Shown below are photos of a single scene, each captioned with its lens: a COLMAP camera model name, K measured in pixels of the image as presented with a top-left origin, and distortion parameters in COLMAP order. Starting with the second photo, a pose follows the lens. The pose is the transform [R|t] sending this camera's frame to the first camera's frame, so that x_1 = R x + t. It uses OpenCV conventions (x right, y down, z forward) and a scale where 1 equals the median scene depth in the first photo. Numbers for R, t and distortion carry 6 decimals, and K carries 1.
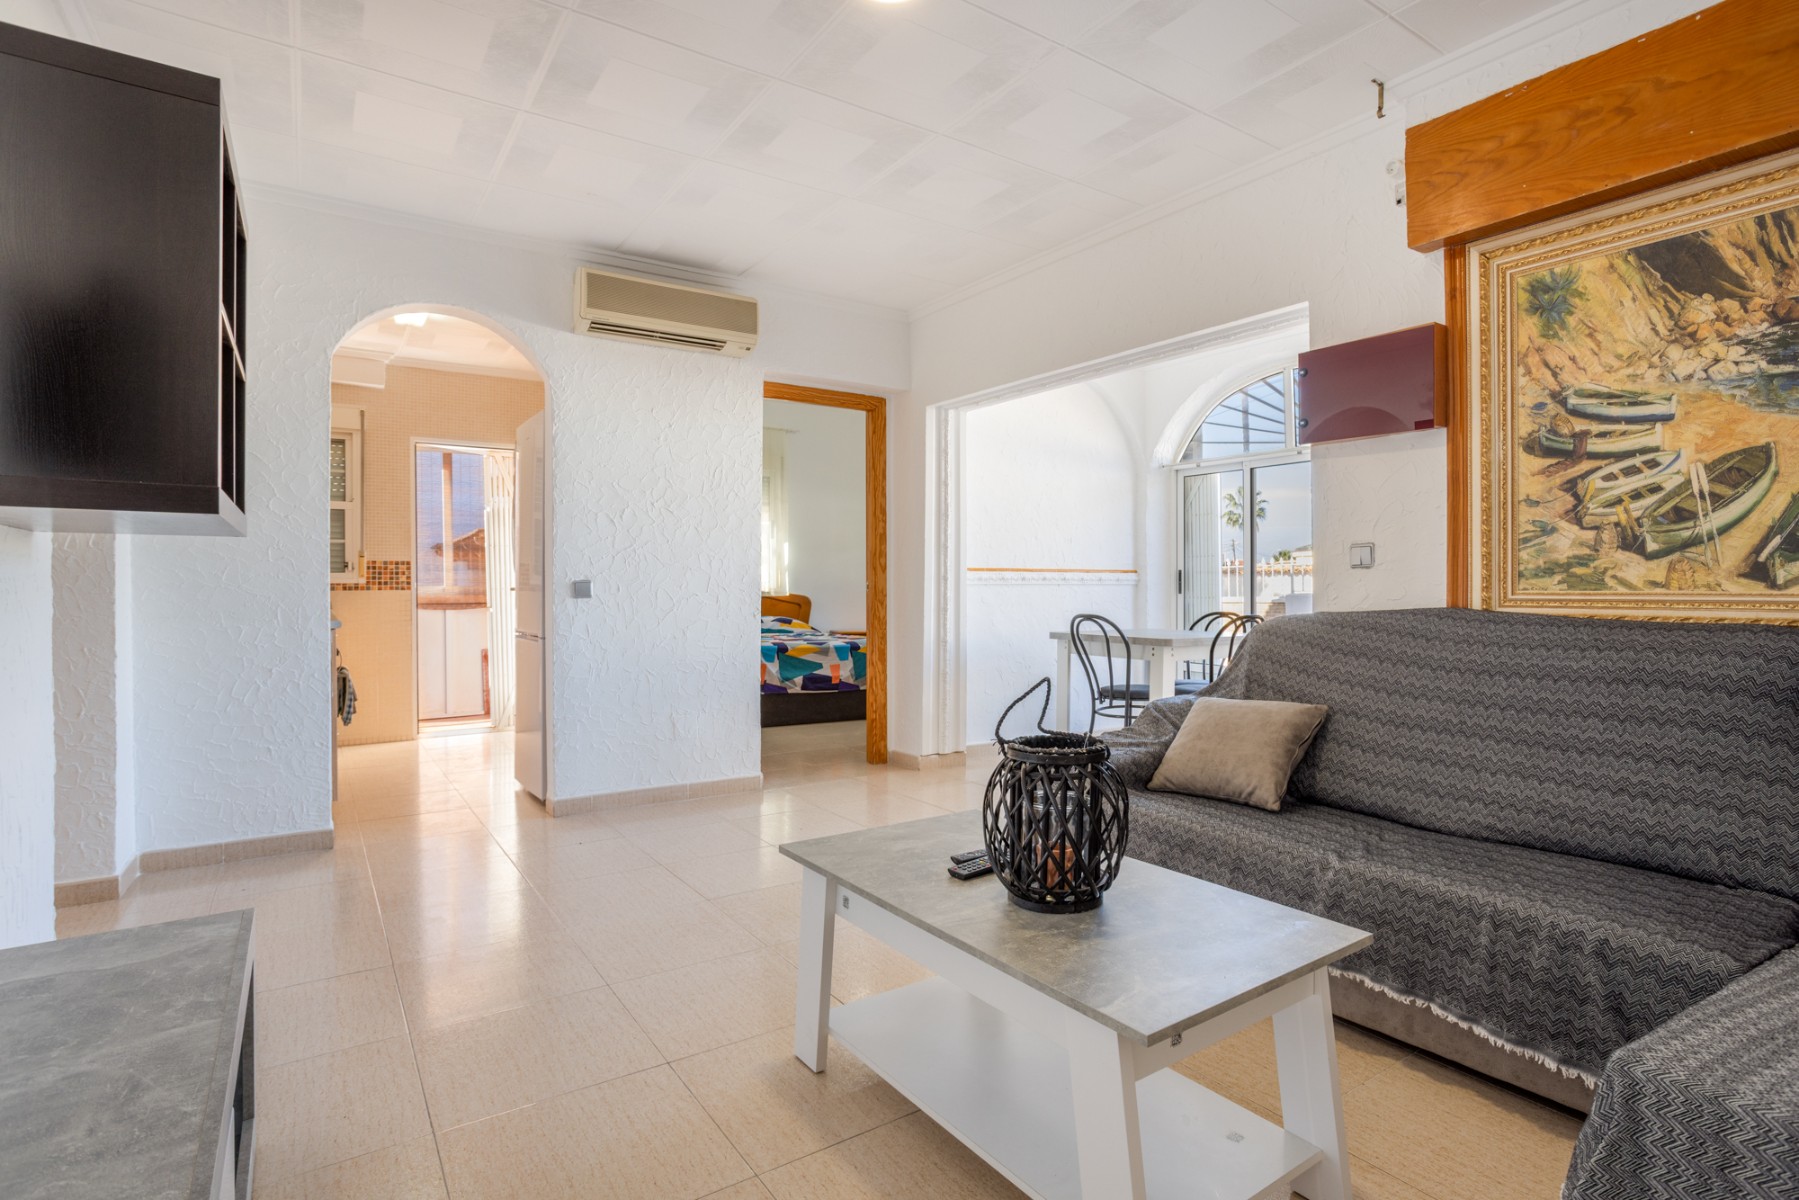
lens RADIAL K [[906.7, 0, 915.4], [0, 906.7, 591.8], [0, 0, 1]] dist [-0.061478, 0.035262]
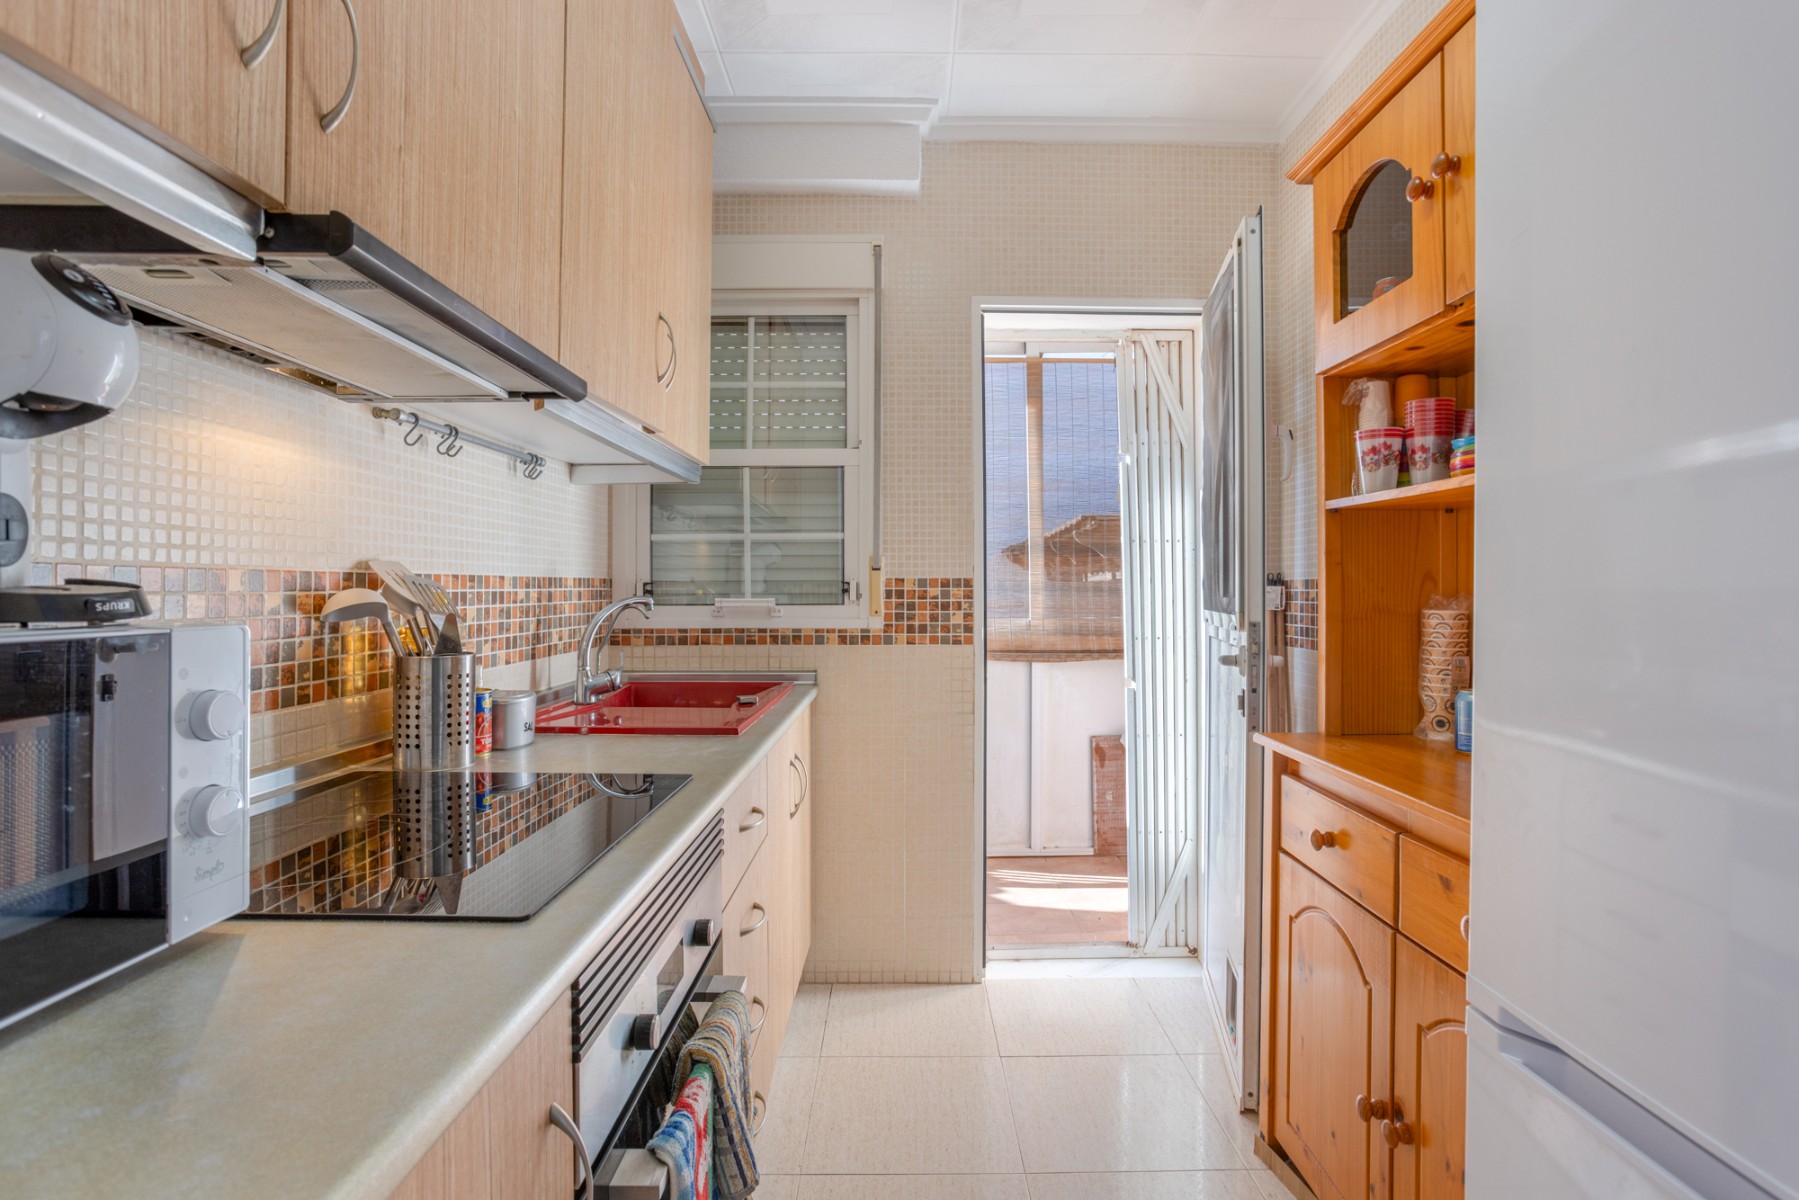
lens RADIAL K [[901.4, 0, 907.4], [0, 901.4, 583.2], [0, 0, 1]] dist [-0.065028, 0.035904]
pose [[0.828097, -0.001082, -0.560583, -0.477737], [-0.006022, 0.999923, -0.010827, -0.037523], [0.560552, 0.012342, 0.828027, 0.853515]]
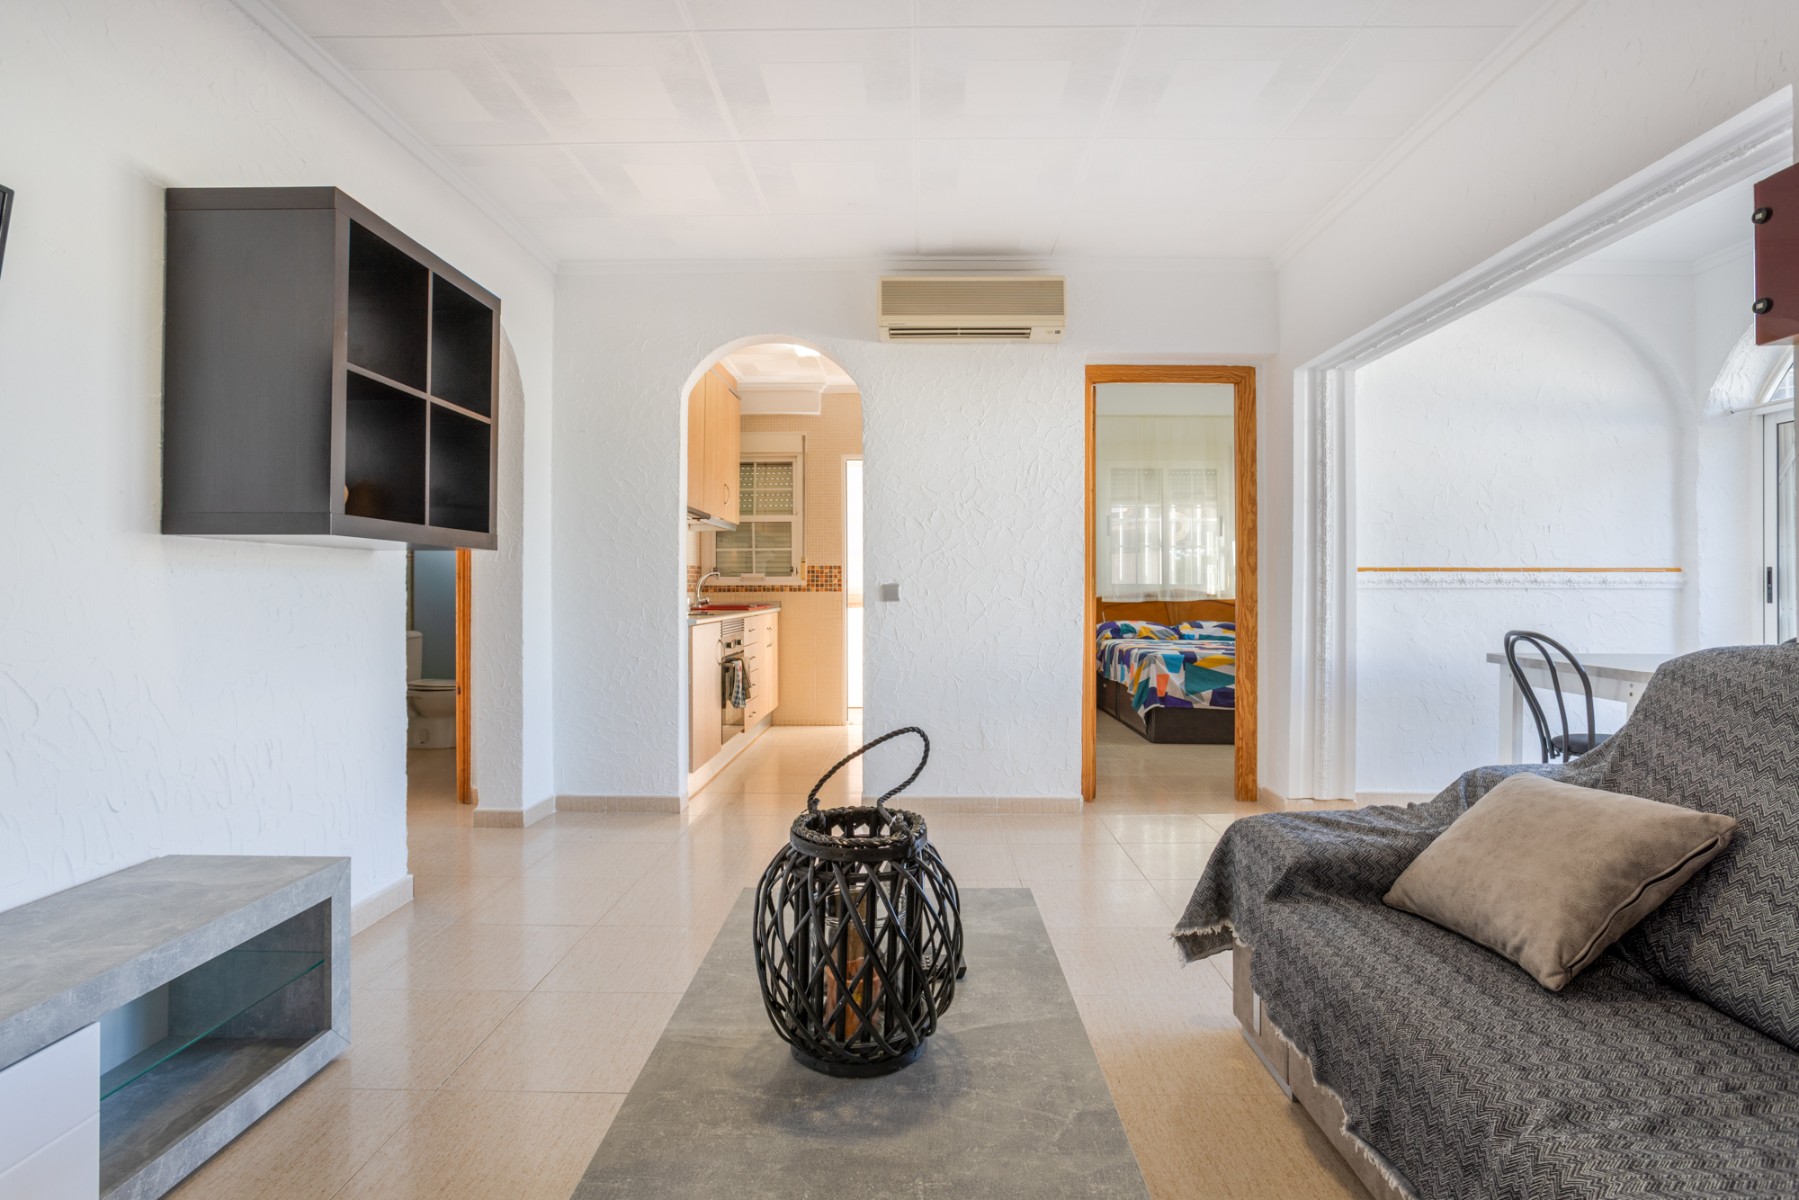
lens RADIAL K [[901.4, 0, 907.4], [0, 901.4, 583.2], [0, 0, 1]] dist [-0.065028, 0.035904]
pose [[0.816209, -0.000038, -0.577757, 0.218484], [-0.005713, 0.999951, -0.008136, -0.004949], [0.577728, 0.009941, 0.816169, 0.169404]]
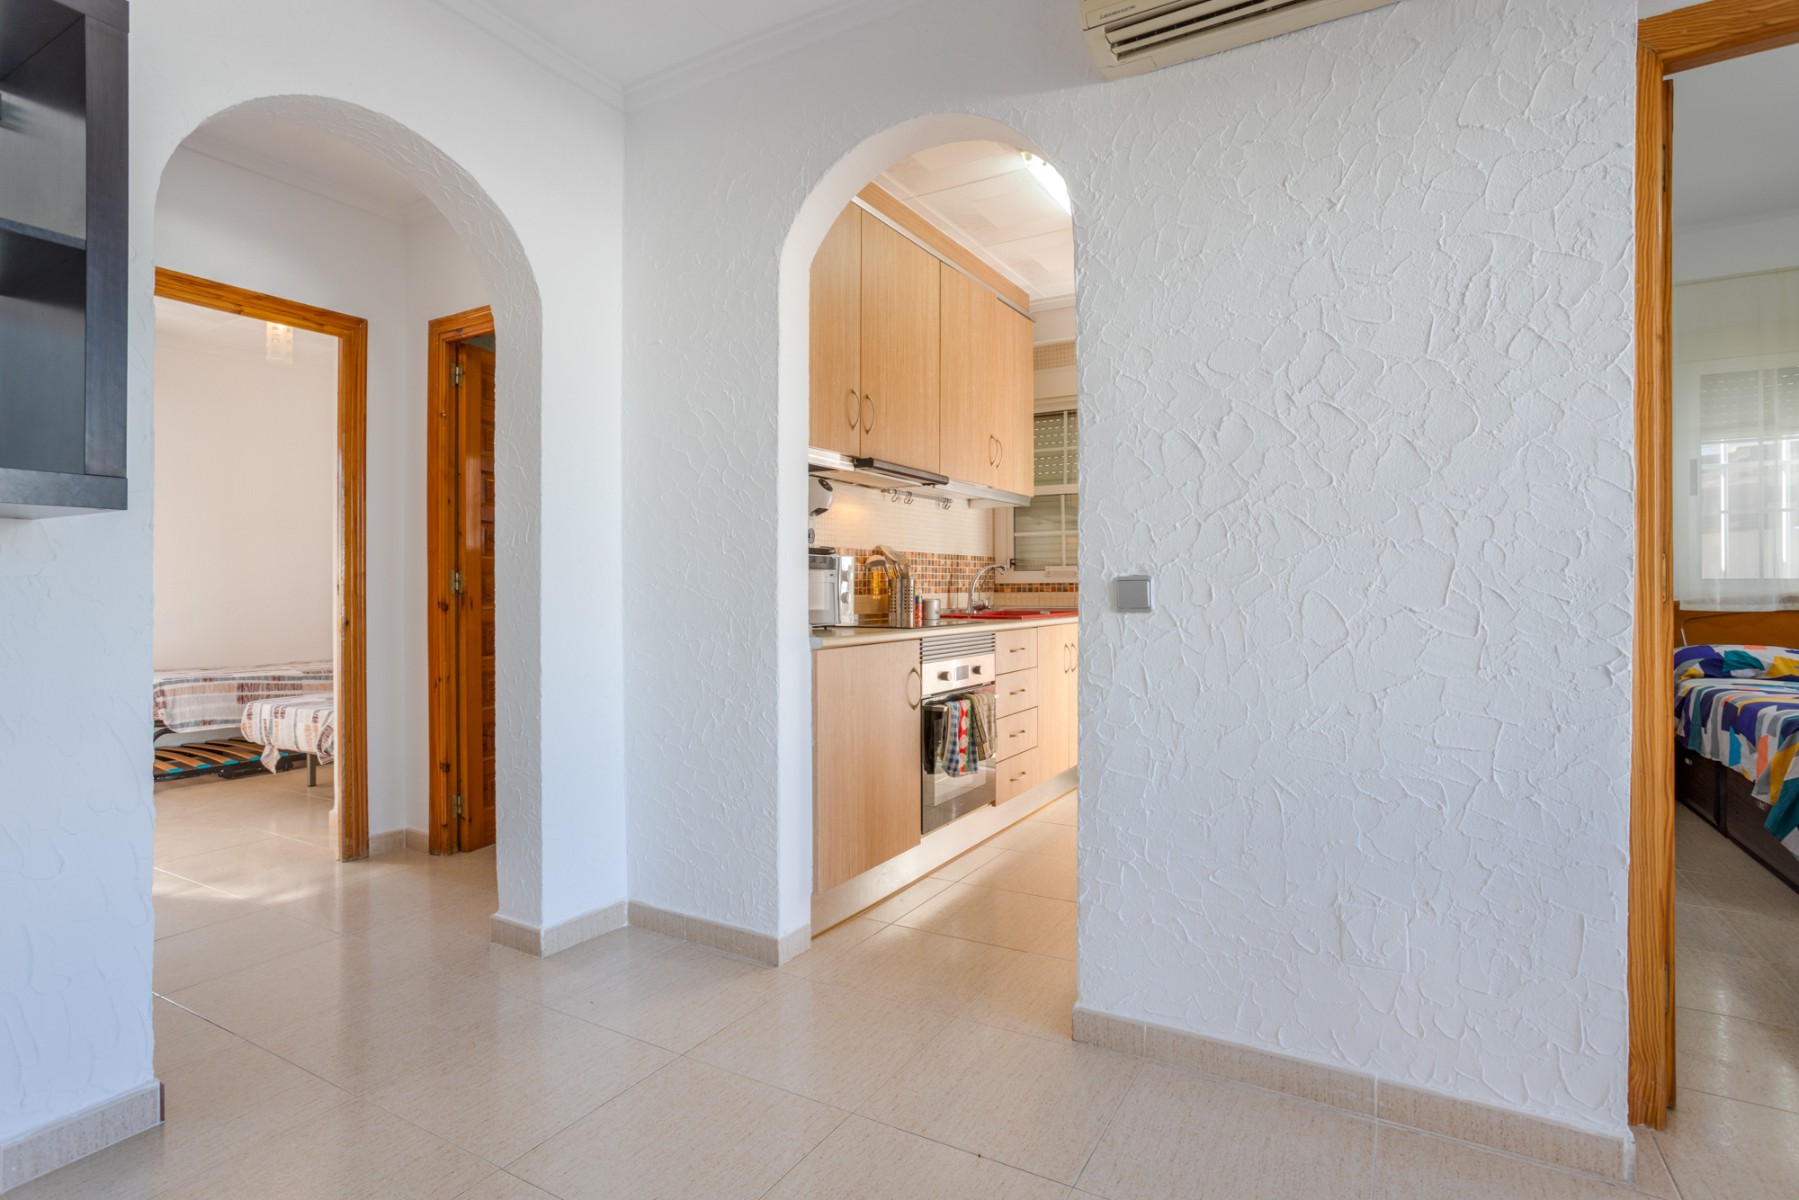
lens RADIAL K [[901.4, 0, 907.4], [0, 901.4, 583.2], [0, 0, 1]] dist [-0.065028, 0.035904]
pose [[0.434736, -0.002497, -0.900555, 0.010853], [-0.005468, 0.999970, -0.005412, -0.005264], [0.900541, 0.007277, 0.434709, 0.639534]]
